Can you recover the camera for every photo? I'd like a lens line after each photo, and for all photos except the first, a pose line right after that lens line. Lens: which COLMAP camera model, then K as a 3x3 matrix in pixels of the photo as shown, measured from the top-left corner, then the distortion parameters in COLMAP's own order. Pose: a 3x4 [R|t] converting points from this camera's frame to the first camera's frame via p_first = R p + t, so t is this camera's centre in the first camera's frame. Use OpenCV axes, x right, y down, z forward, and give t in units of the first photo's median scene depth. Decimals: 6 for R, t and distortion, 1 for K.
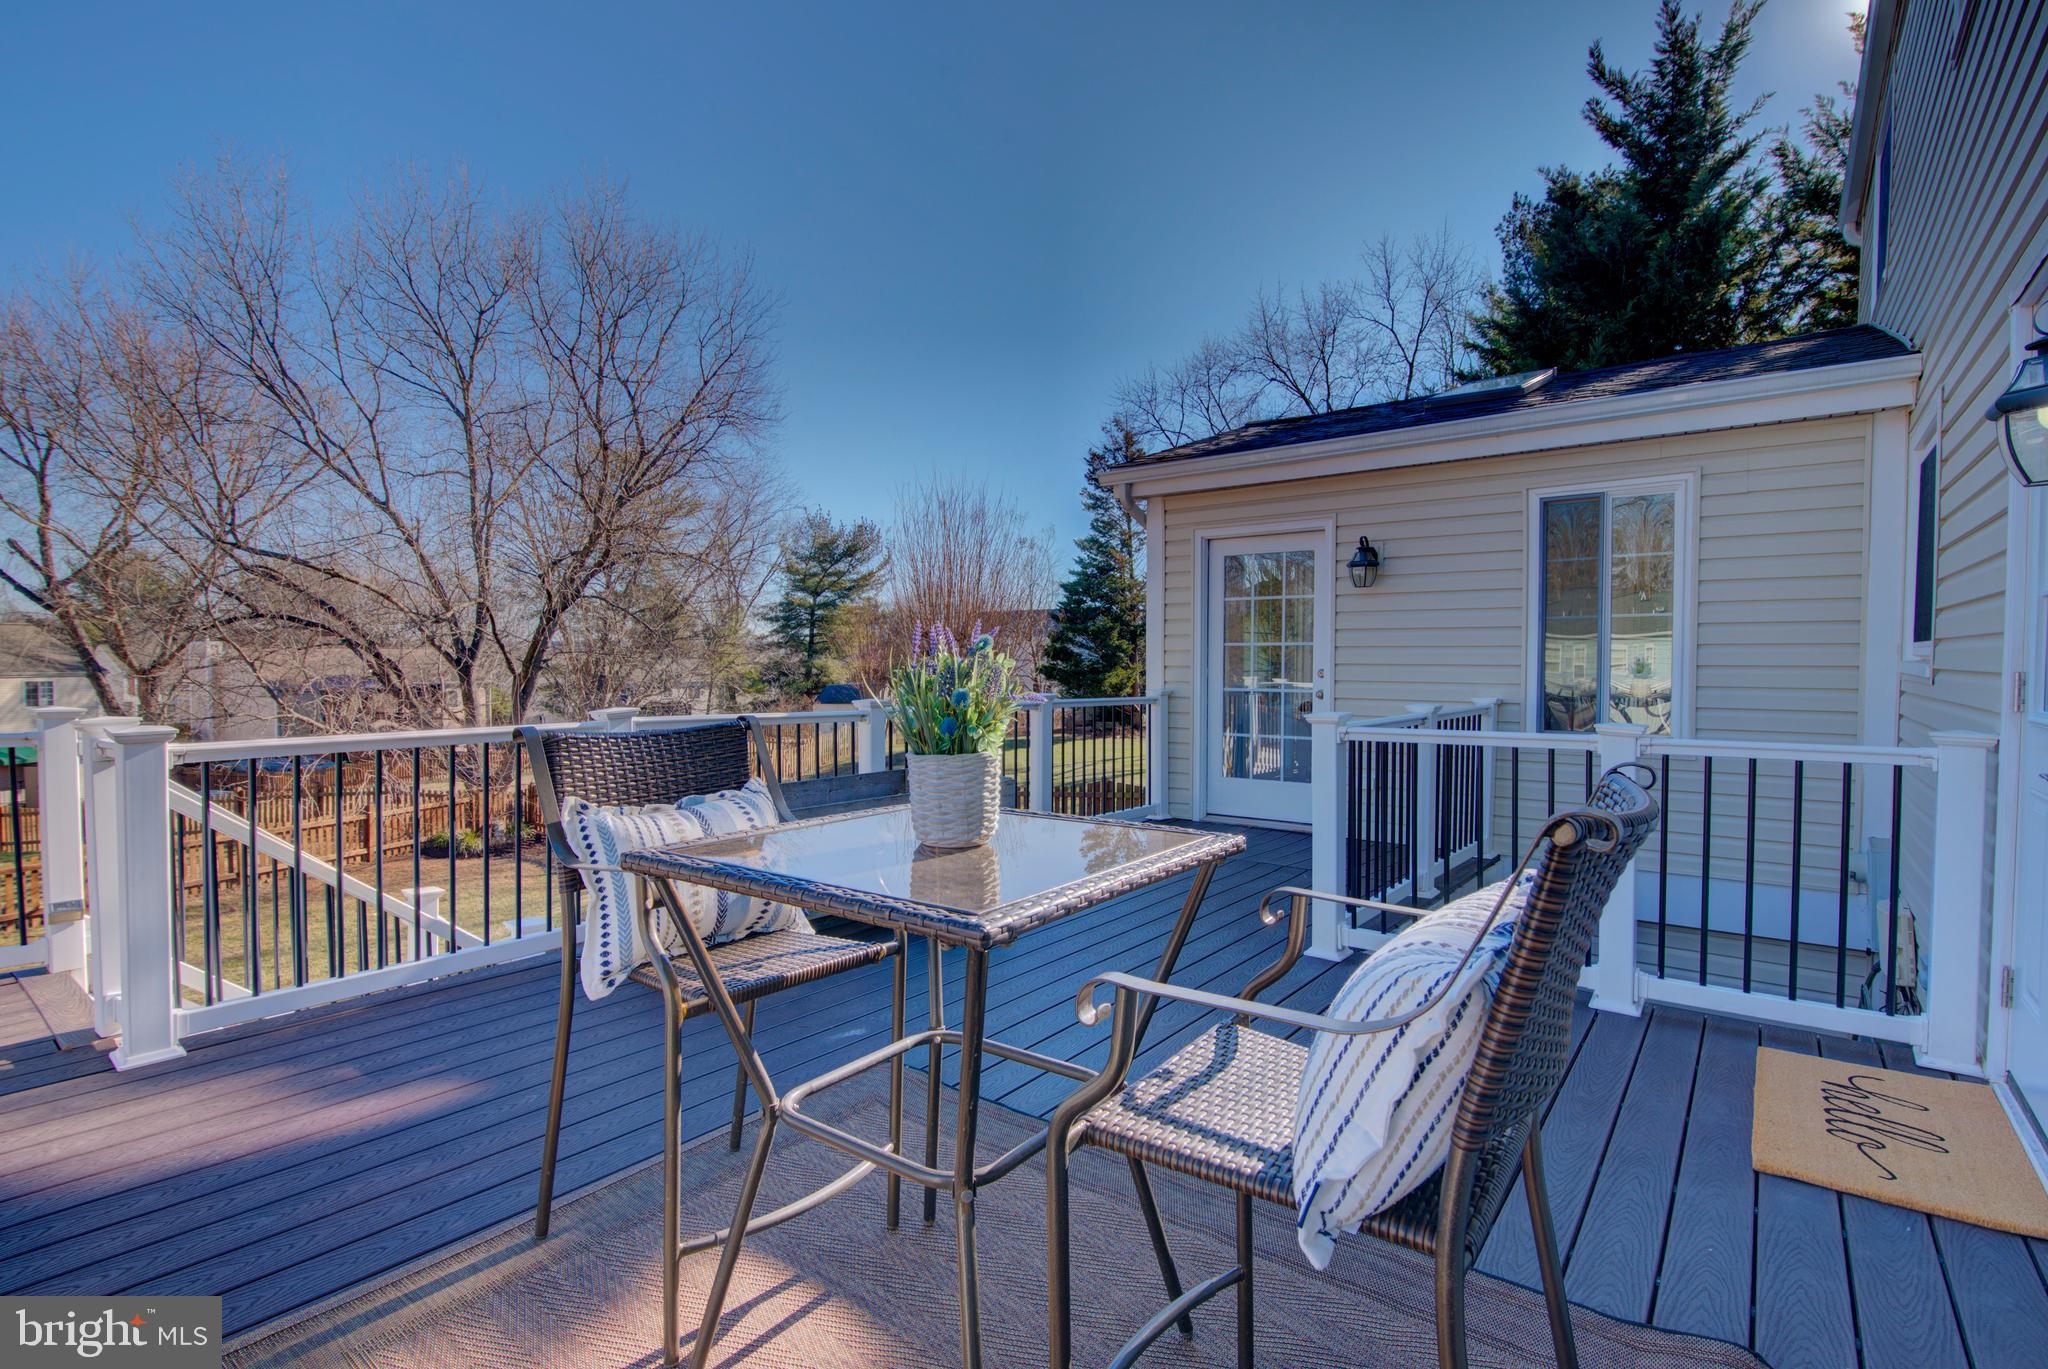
lens RADIAL K [[964.6, 0, 1024.2], [0, 964.6, 694.1], [0, 0, 1]] dist [-0.018970, 0.000805]
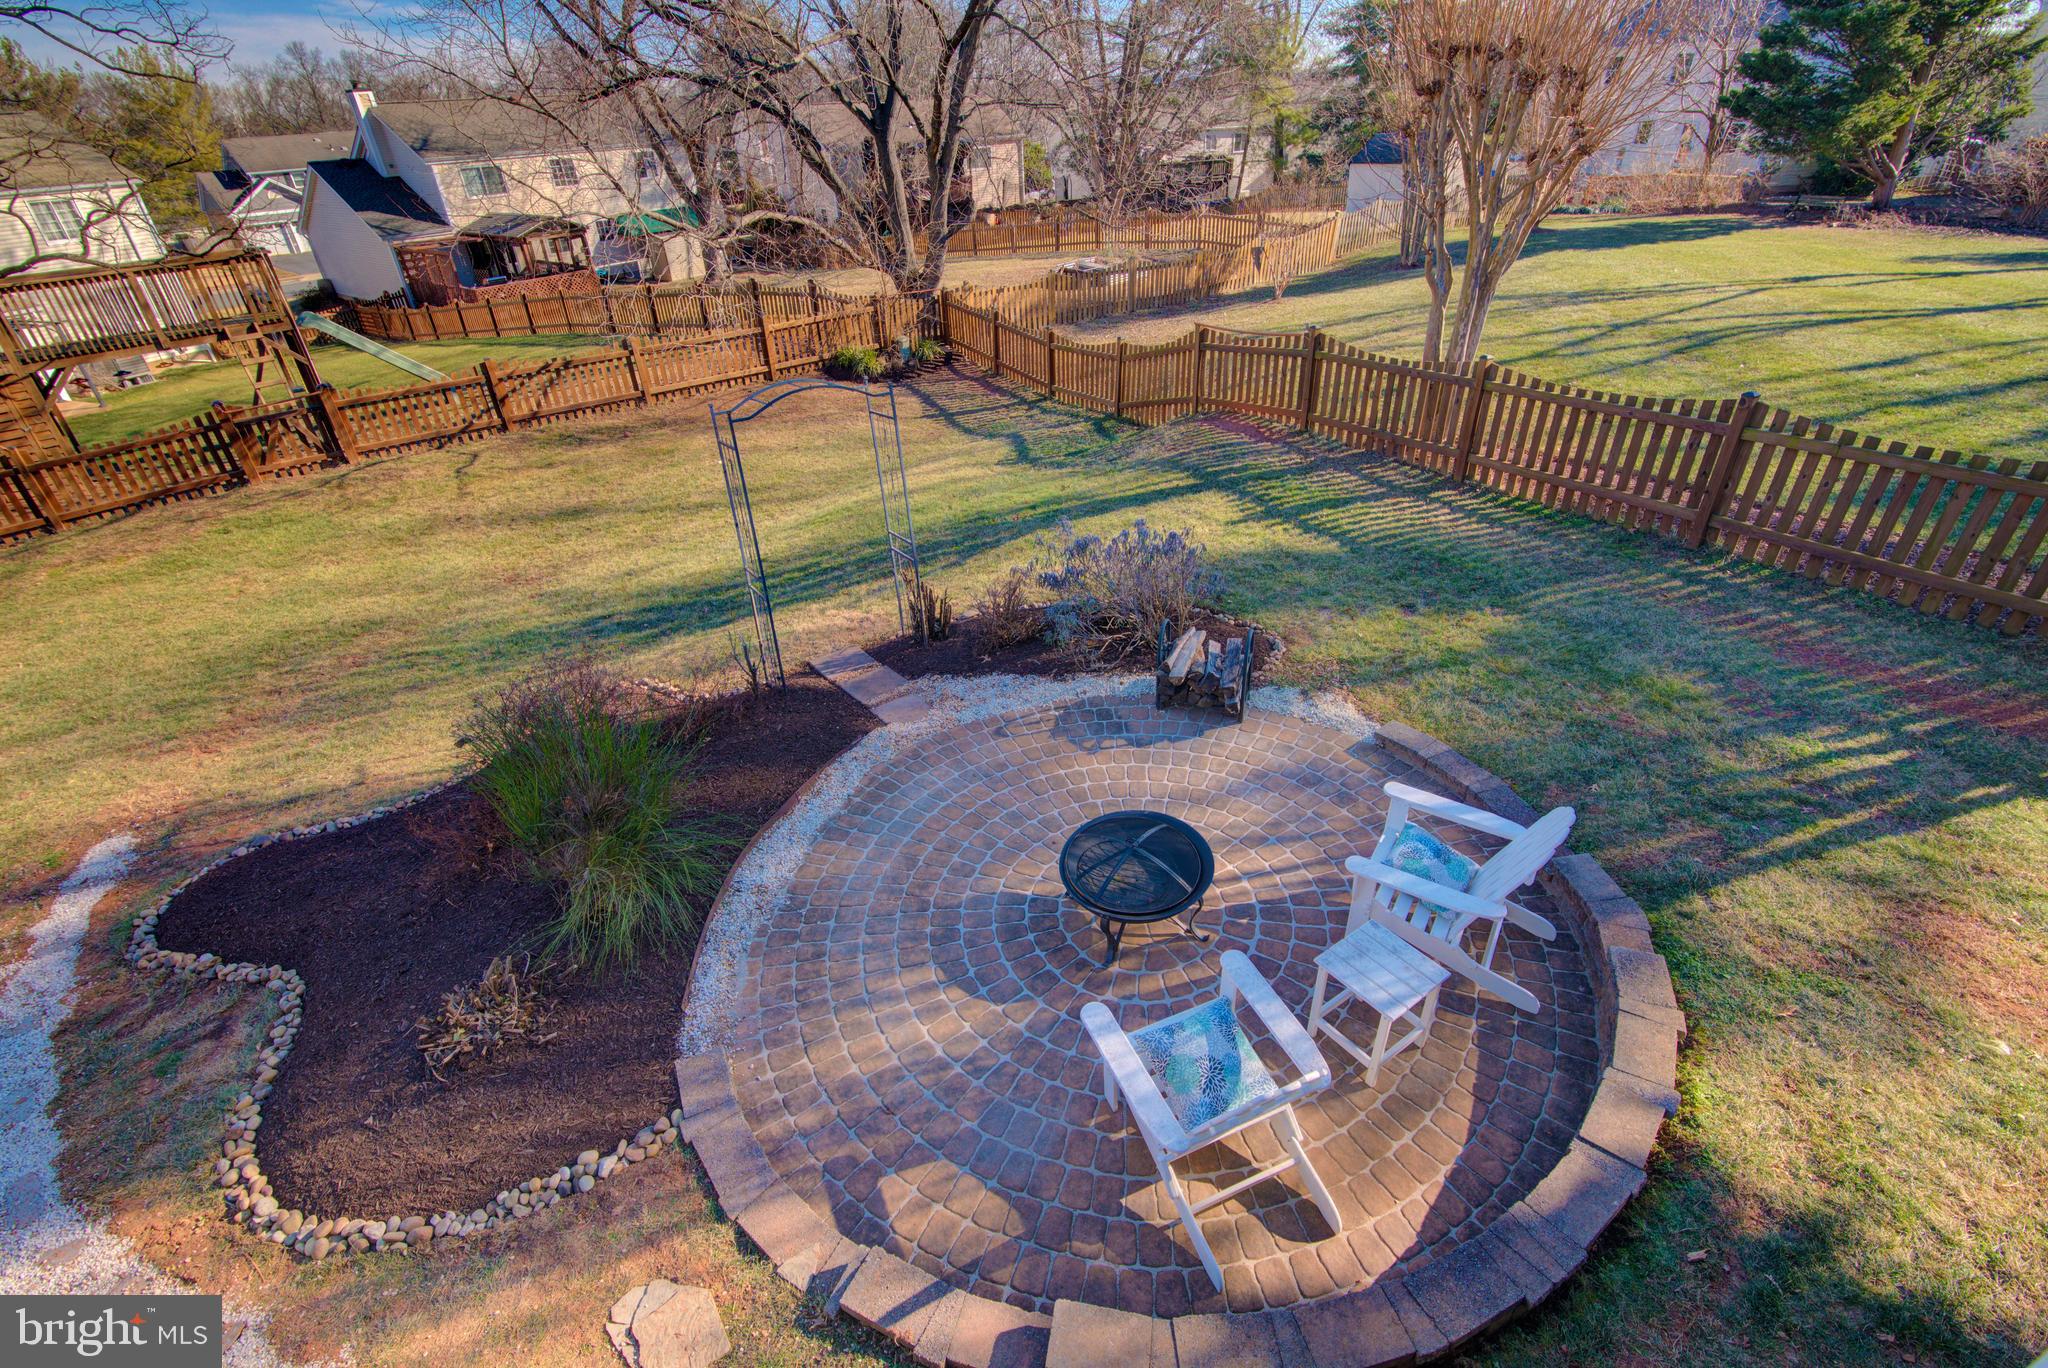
lens RADIAL K [[931.7, 0, 1025.0], [0, 931.7, 689.9], [0, 0, 1]] dist [-0.019932, 0.001673]
pose [[0.843167, 0.255647, -0.472984, 0.010758], [0.024176, 0.860805, 0.508360, -0.007753], [0.537108, -0.440068, 0.719622, 0.143460]]
